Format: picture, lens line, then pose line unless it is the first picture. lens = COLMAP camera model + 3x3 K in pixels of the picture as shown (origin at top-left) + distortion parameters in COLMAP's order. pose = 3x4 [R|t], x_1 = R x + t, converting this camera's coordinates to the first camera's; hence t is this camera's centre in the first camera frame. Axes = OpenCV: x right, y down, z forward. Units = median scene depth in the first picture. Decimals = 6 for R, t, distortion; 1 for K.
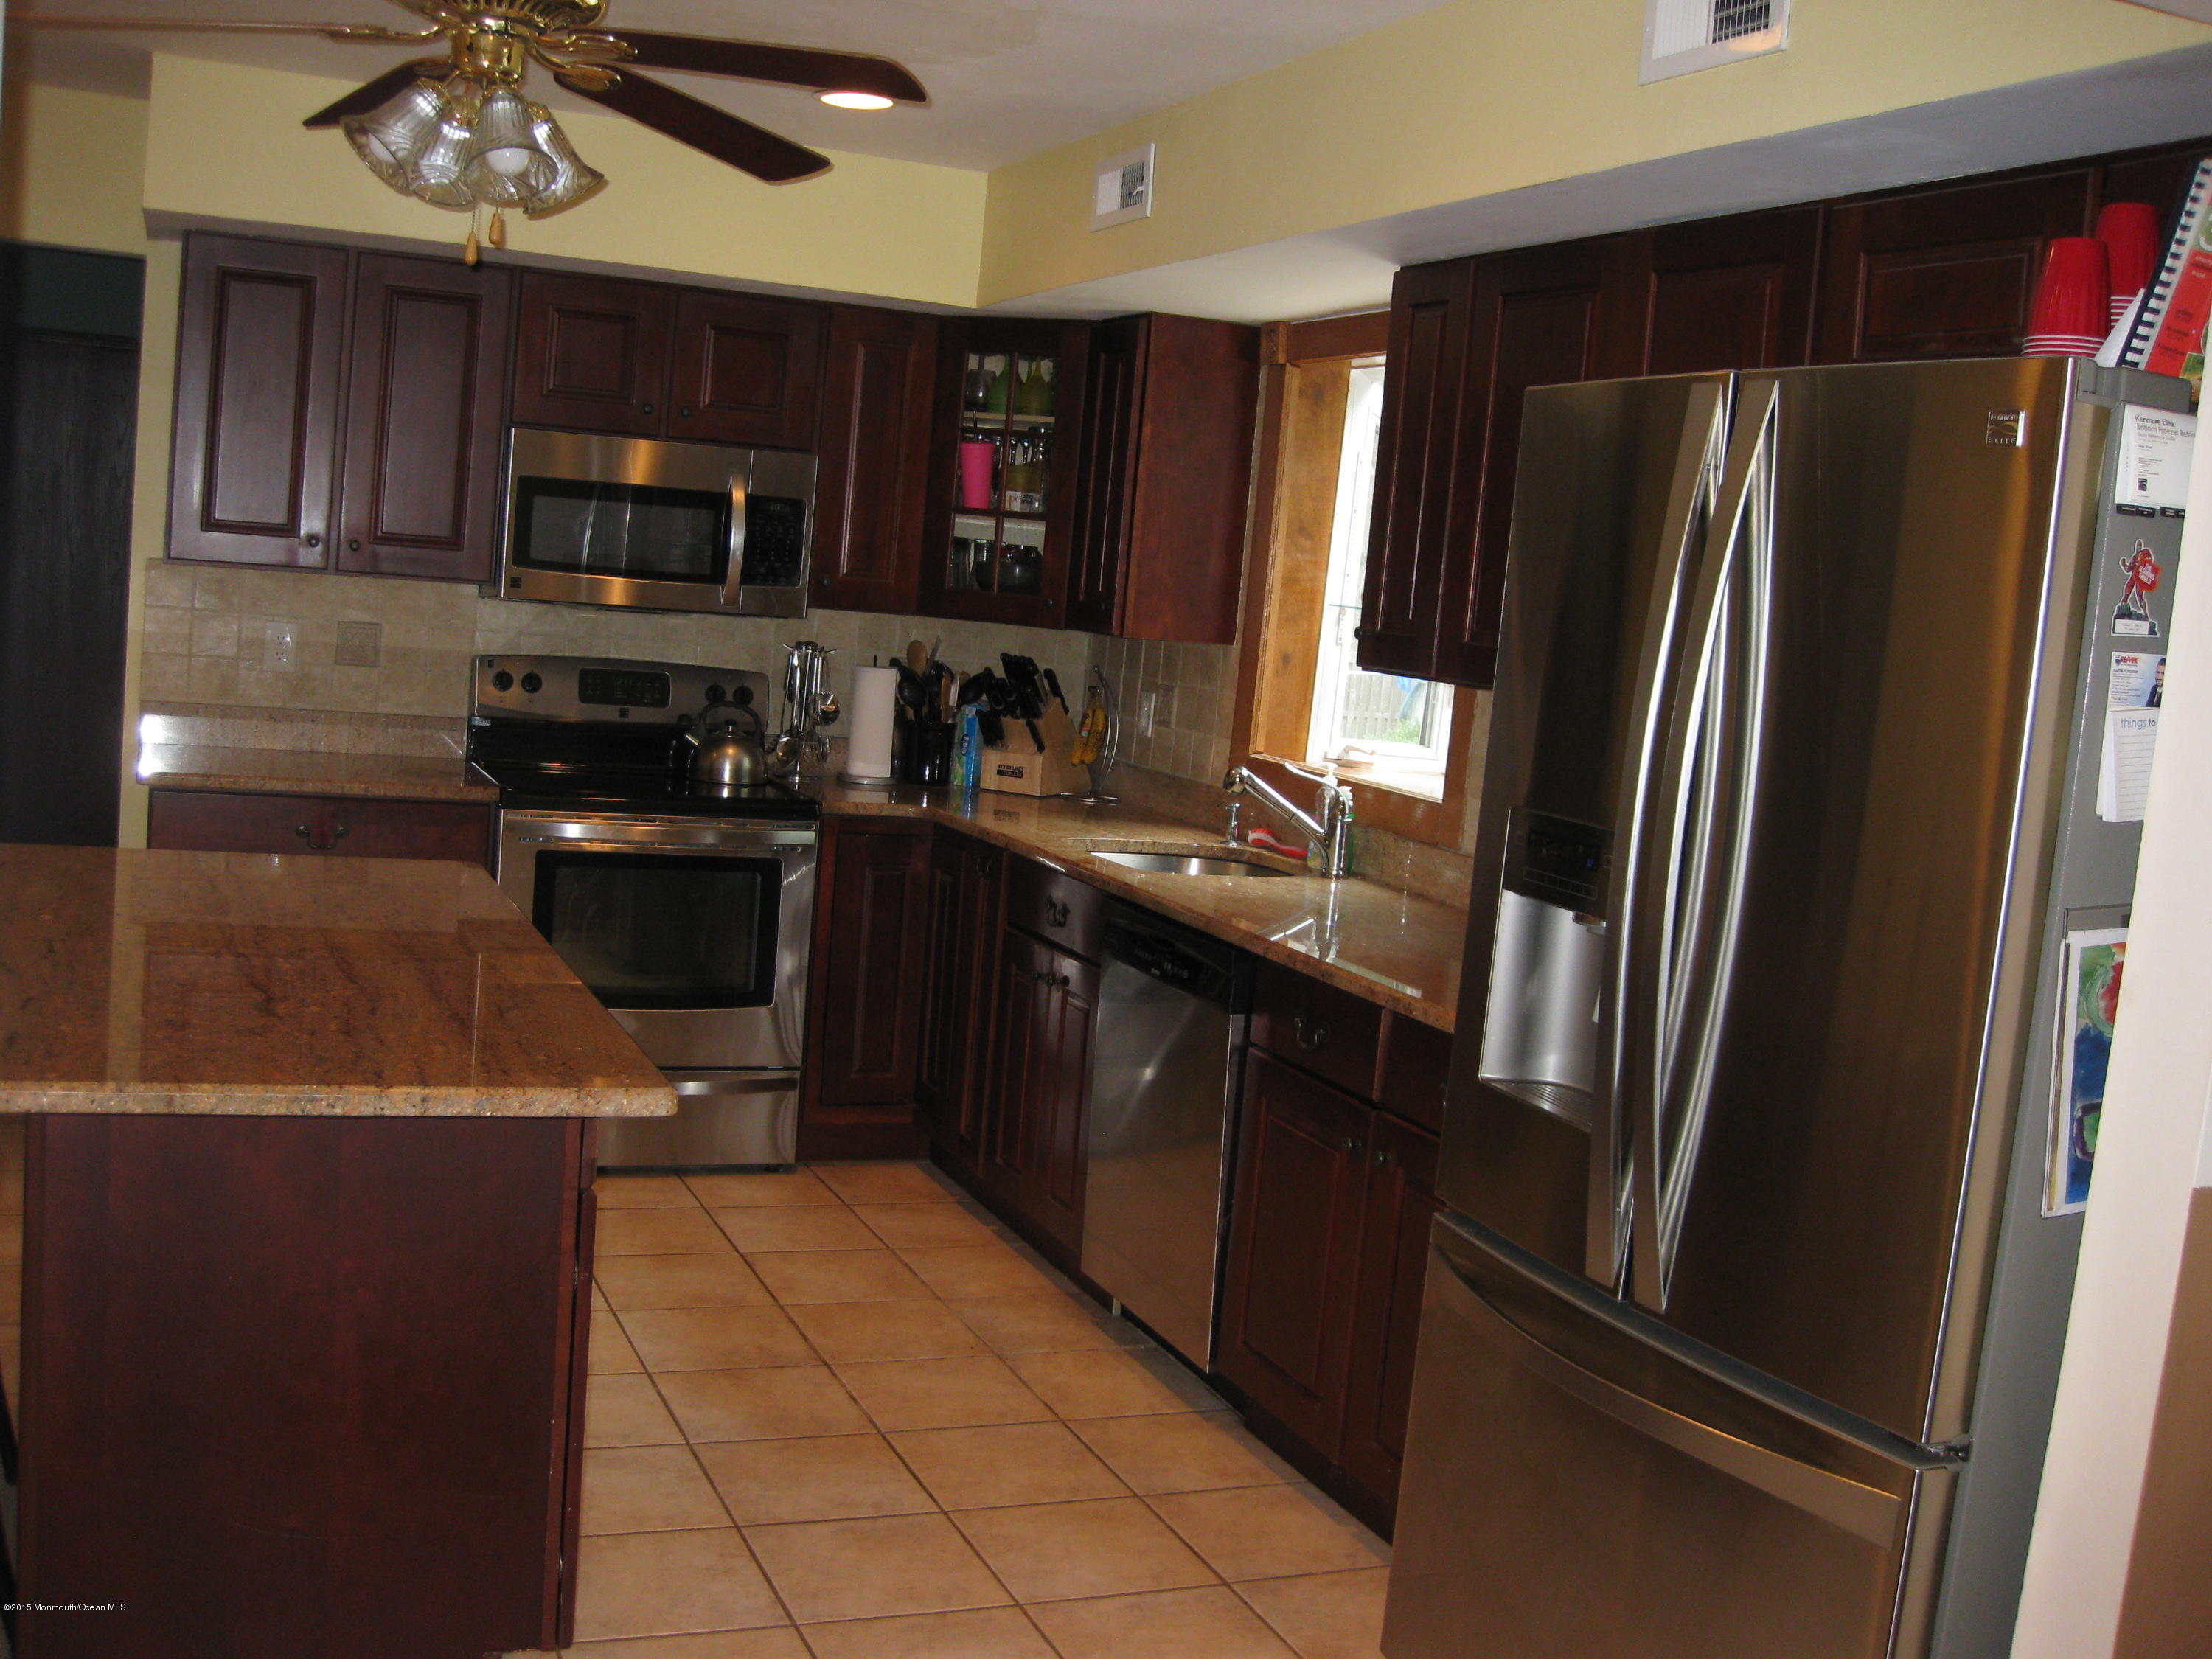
lens RADIAL K [[2283.0, 0, 1106.0], [0, 2283.0, 829.5], [0, 0, 1]] dist [-0.129330, -0.001472]
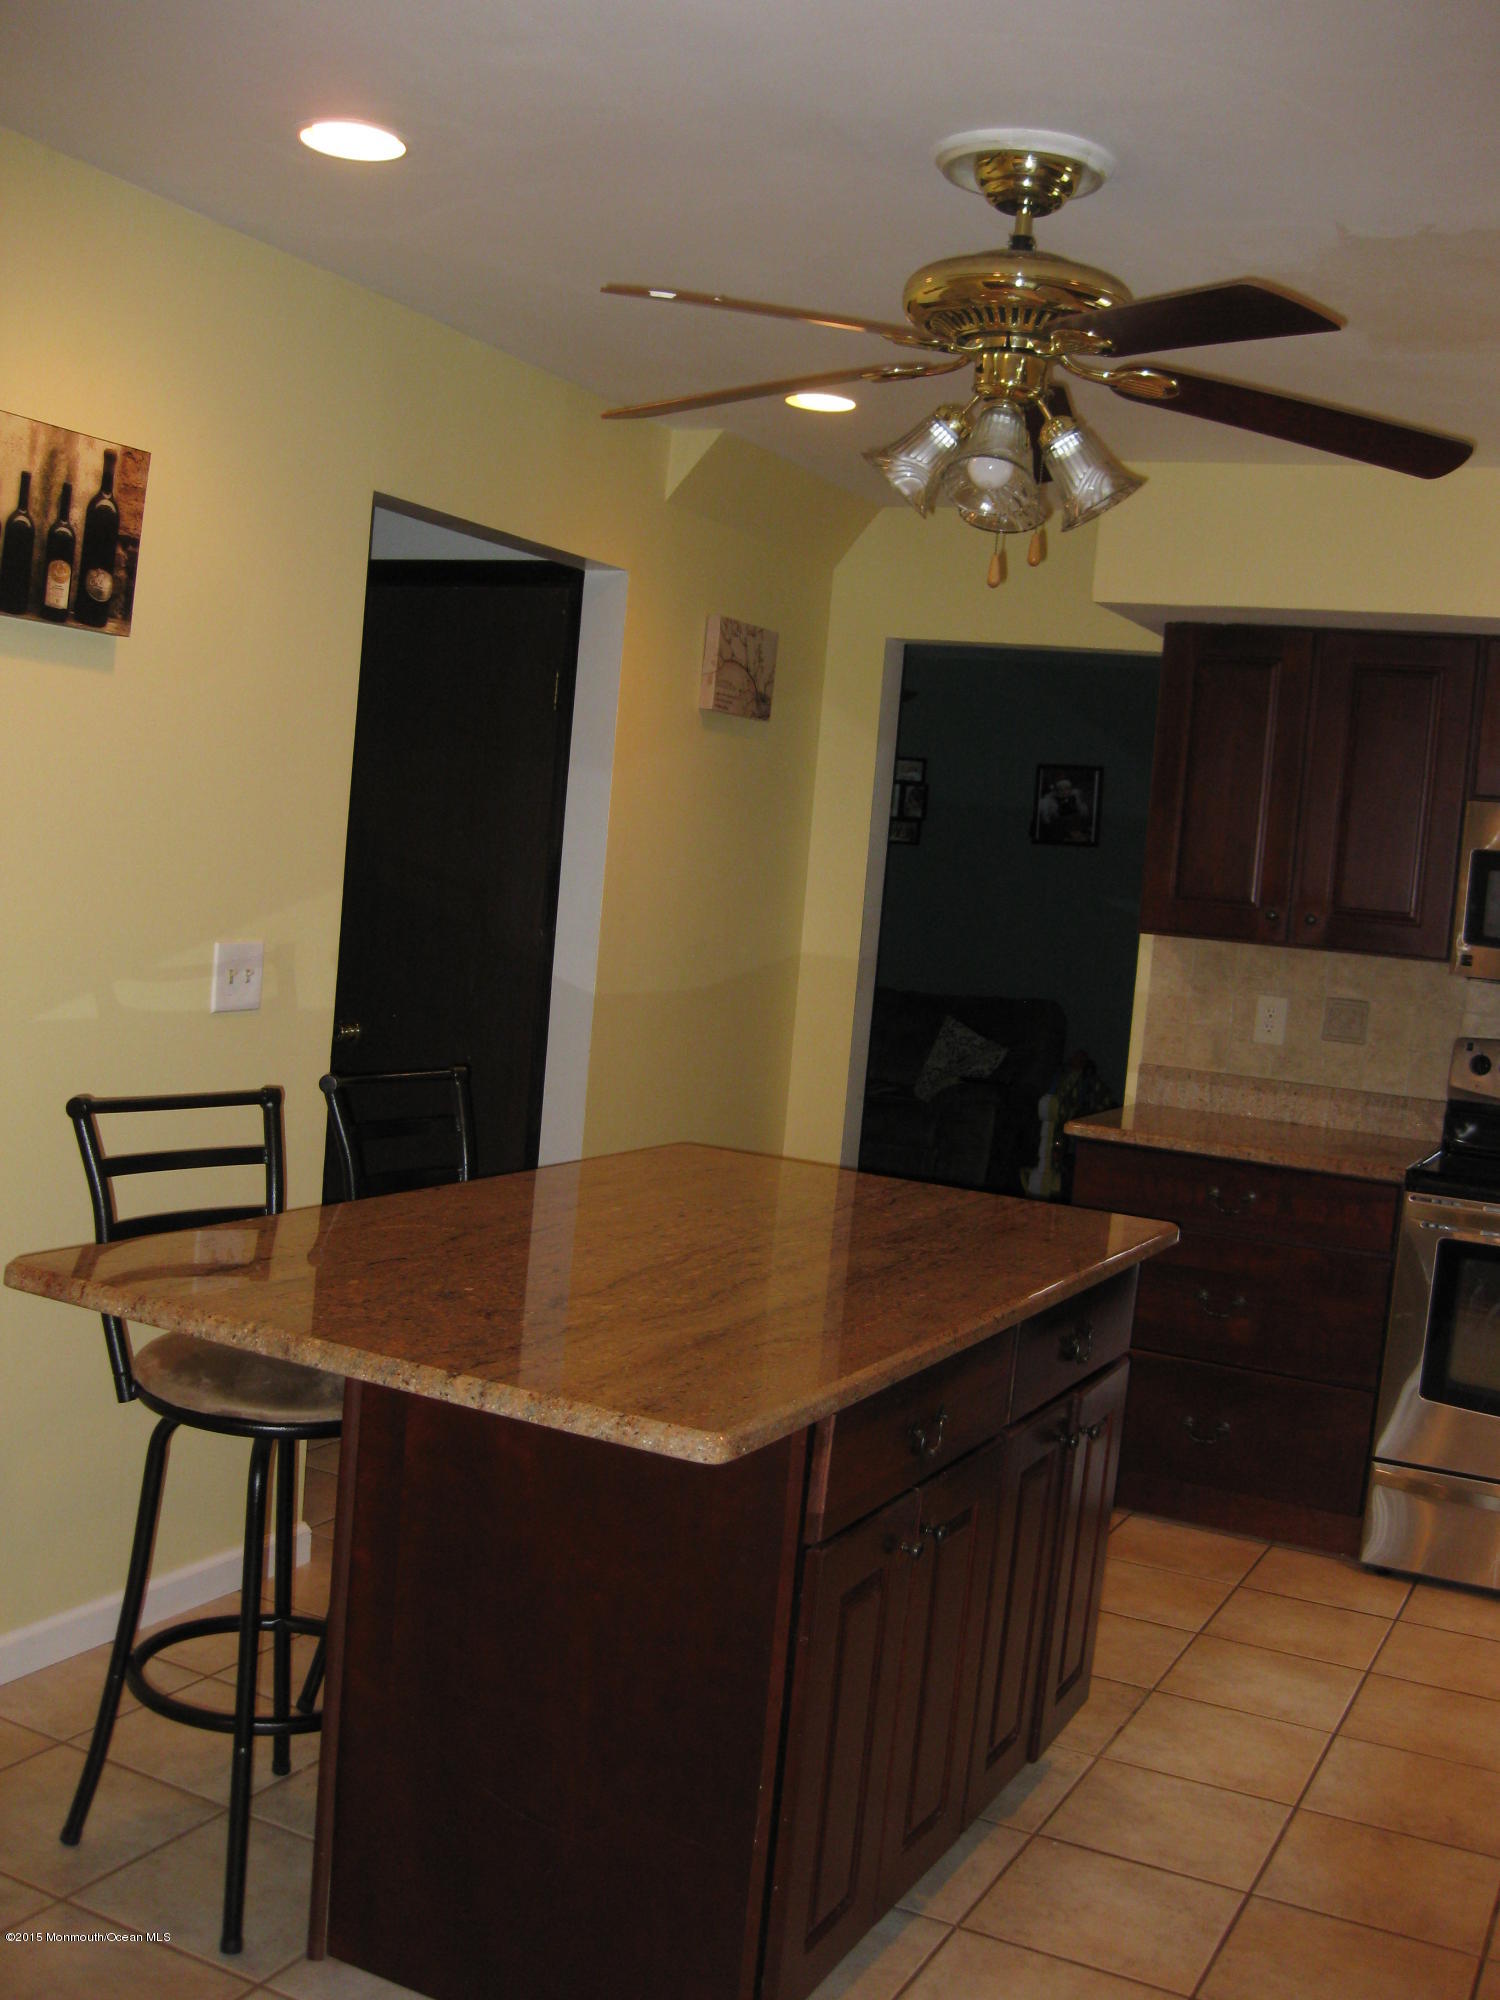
lens RADIAL K [[2064.2, 0, 750.0], [0, 2064.2, 1000.0], [0, 0, 1]] dist [-0.129330, -0.001472]
pose [[0.653758, 0.020219, -0.756433, 0.186516], [-0.108802, 0.991768, -0.067523, -0.000922], [0.748841, 0.126445, 0.650576, 0.204424]]
